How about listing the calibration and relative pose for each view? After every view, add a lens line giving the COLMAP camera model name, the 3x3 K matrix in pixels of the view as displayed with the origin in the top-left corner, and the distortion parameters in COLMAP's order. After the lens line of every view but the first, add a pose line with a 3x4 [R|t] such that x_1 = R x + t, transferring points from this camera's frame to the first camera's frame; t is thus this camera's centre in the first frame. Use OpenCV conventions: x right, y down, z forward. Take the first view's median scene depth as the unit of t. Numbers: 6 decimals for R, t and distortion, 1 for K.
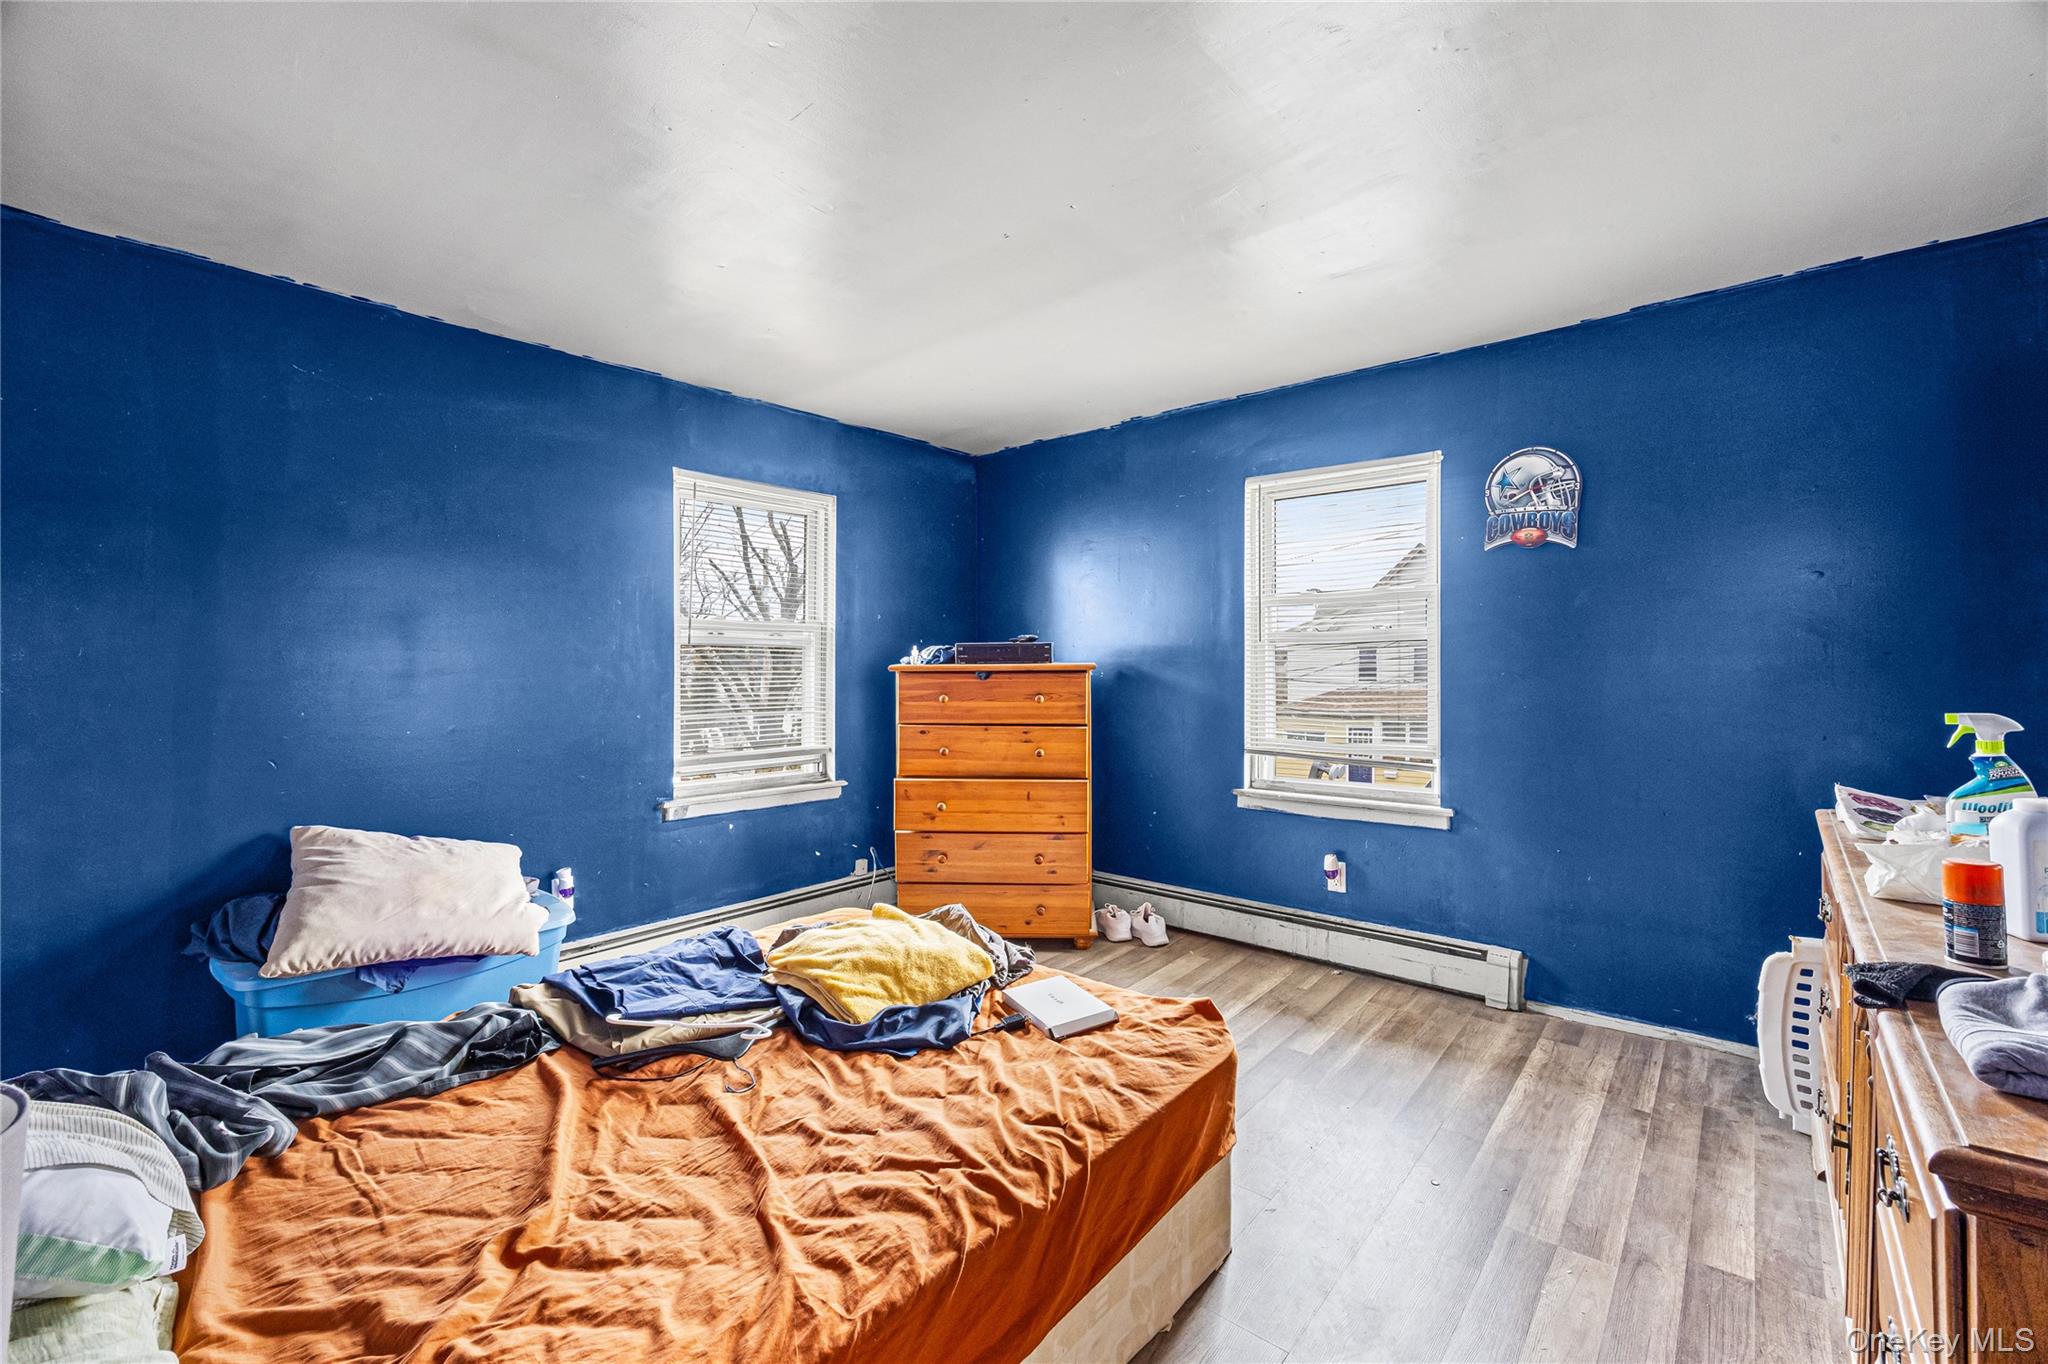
lens RADIAL K [[861.7, 0, 1027.9], [0, 861.7, 678.3], [0, 0, 1]] dist [-0.000337, -0.000063]
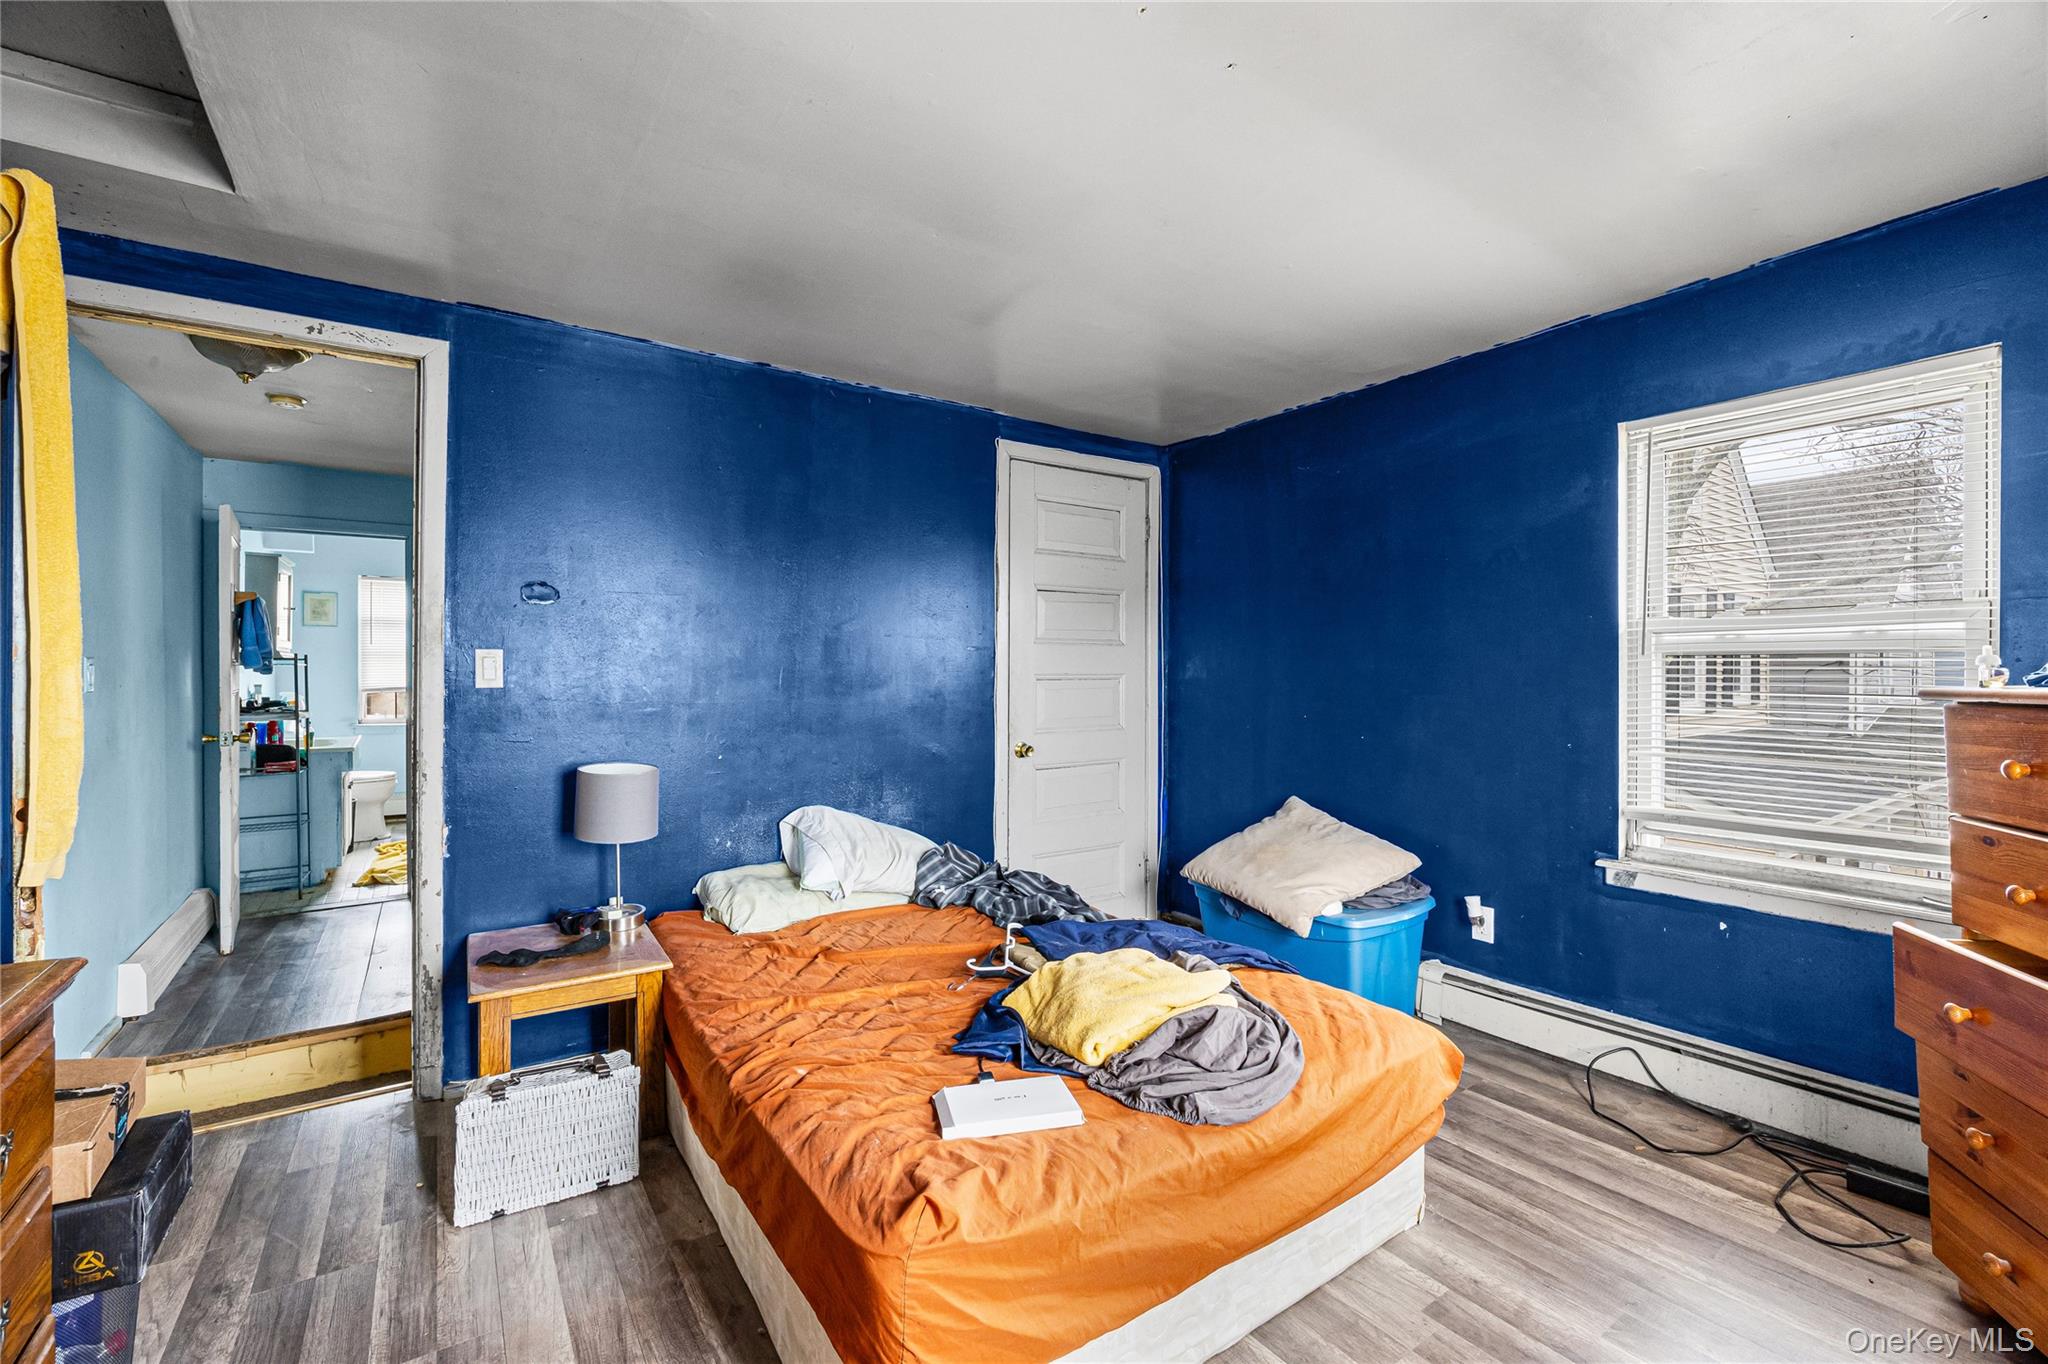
lens RADIAL K [[861.7, 0, 1027.9], [0, 861.7, 678.3], [0, 0, 1]] dist [-0.000337, -0.000063]
pose [[-0.261666, 0.000898, -0.965158, 0.495346], [-0.020315, 0.999773, 0.006438, -0.013553], [0.964945, 0.021292, -0.261588, 0.748104]]
